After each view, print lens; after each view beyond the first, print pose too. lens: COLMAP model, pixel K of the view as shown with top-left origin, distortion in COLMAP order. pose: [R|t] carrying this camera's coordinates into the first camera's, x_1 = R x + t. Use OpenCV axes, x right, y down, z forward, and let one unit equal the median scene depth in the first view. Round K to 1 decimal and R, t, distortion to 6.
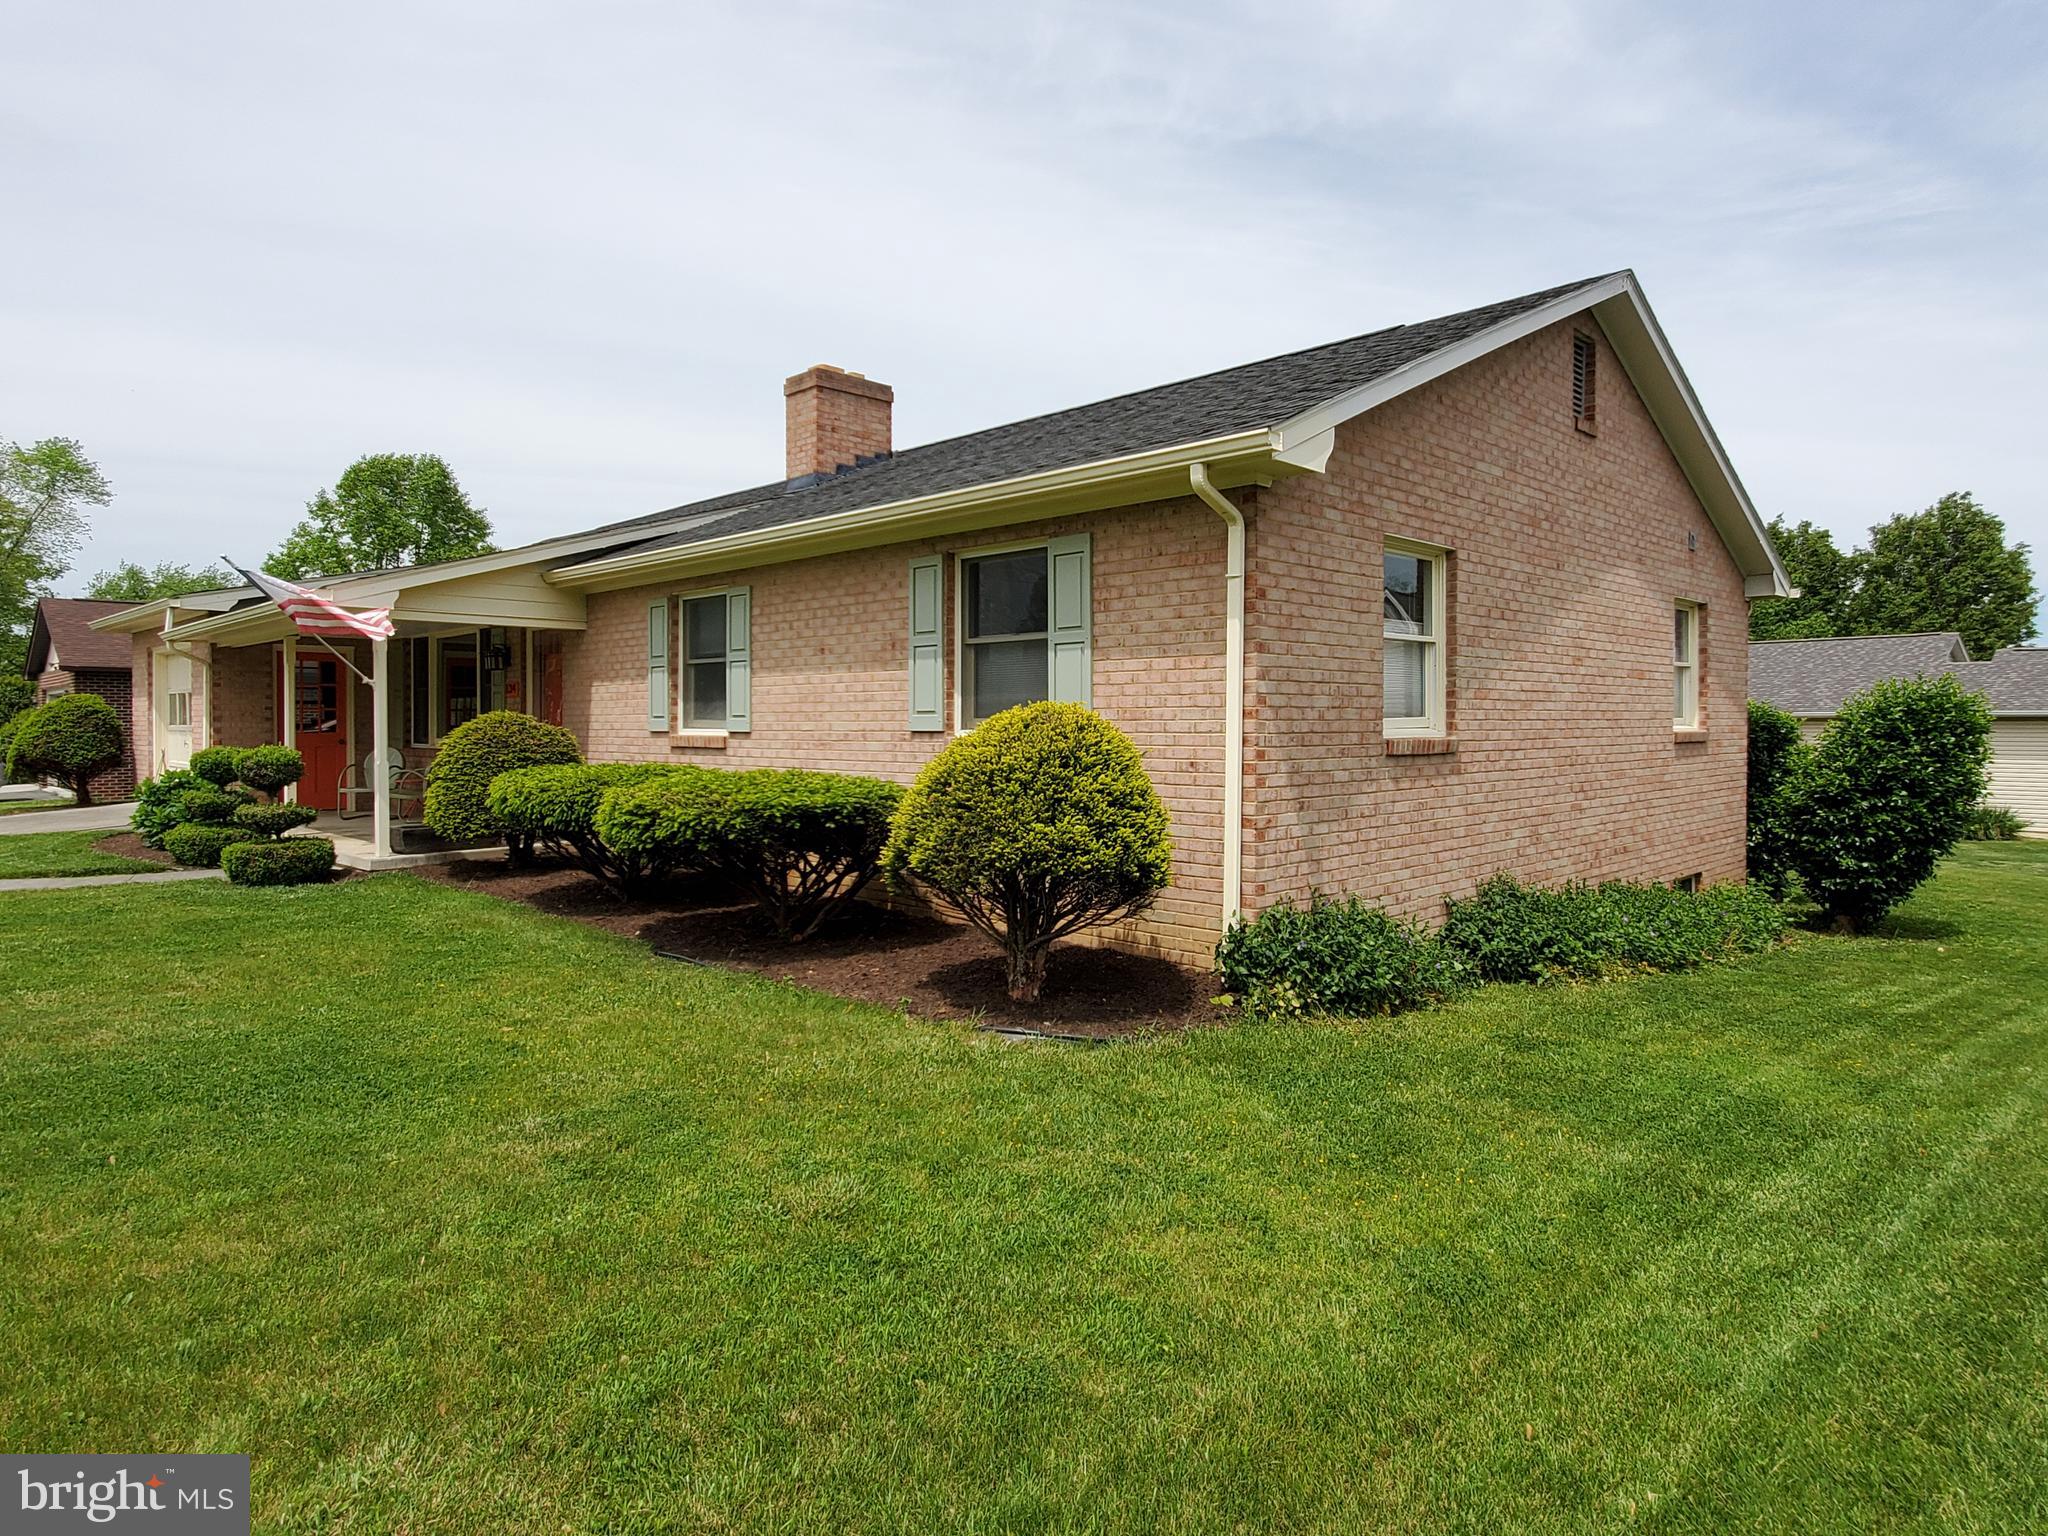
lens RADIAL K [[1154.3, 0, 1002.9], [0, 1154.3, 734.7], [0, 0, 1]] dist [-0.005956, -0.001359]
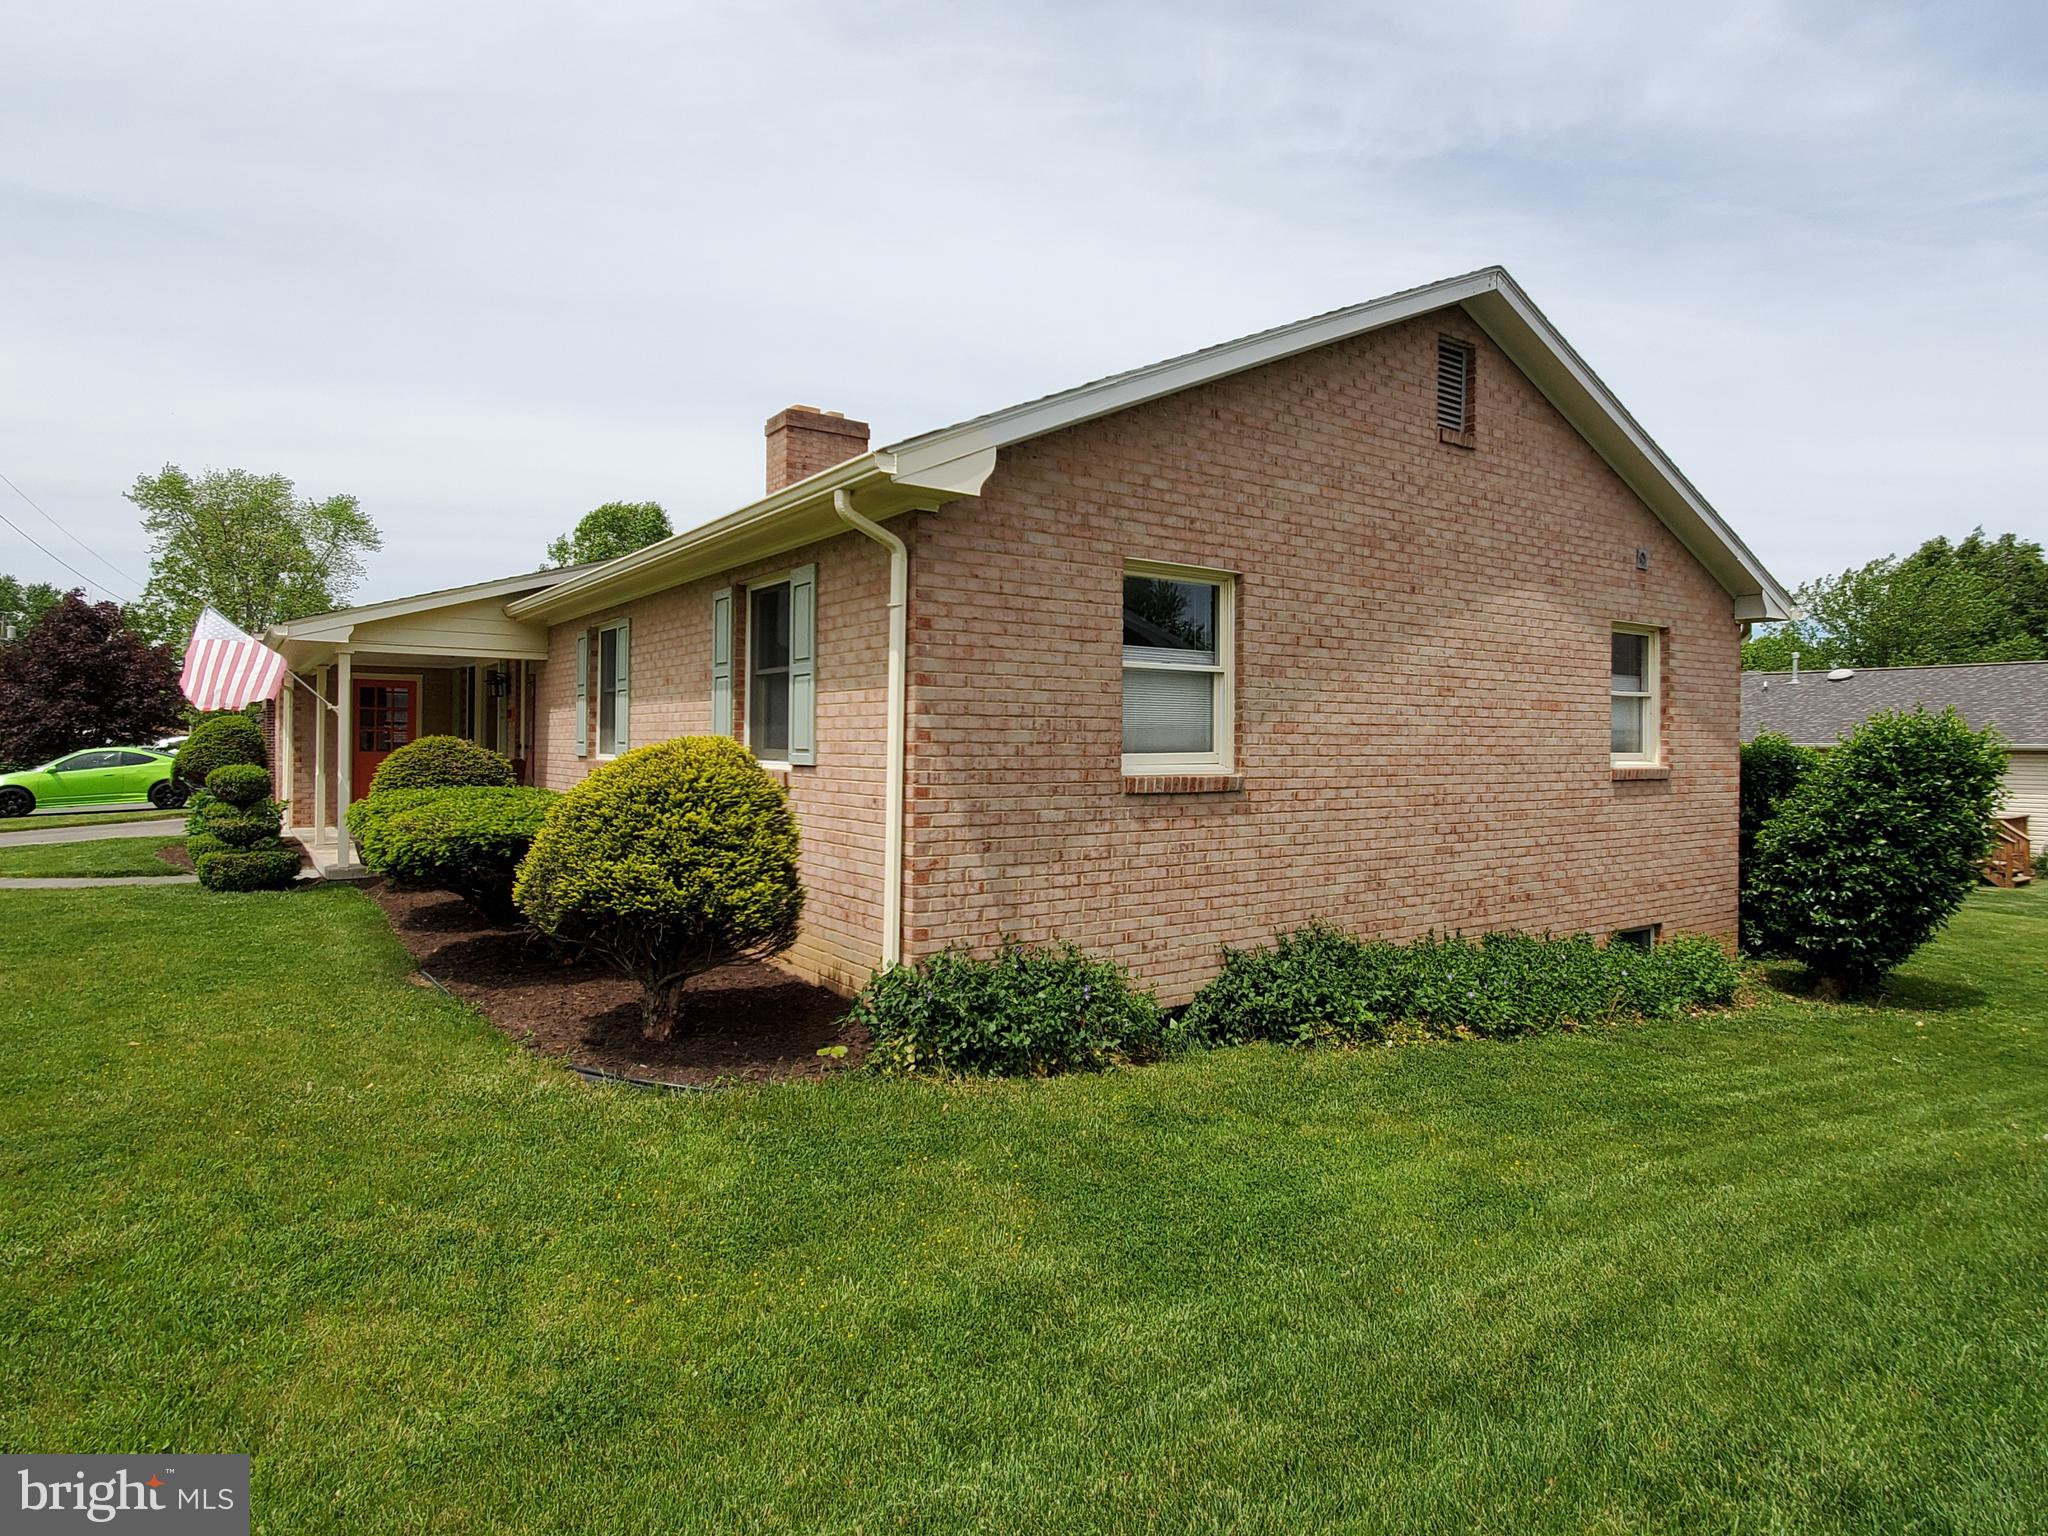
lens RADIAL K [[1104.8, 0, 1023.7], [0, 1104.8, 738.9], [0, 0, 1]] dist [-0.029235, 0.028896]
pose [[0.986912, 0.008319, -0.161045, 0.327243], [-0.010707, 0.999845, -0.013969, -0.010877], [0.160904, 0.015511, 0.986848, 0.082916]]
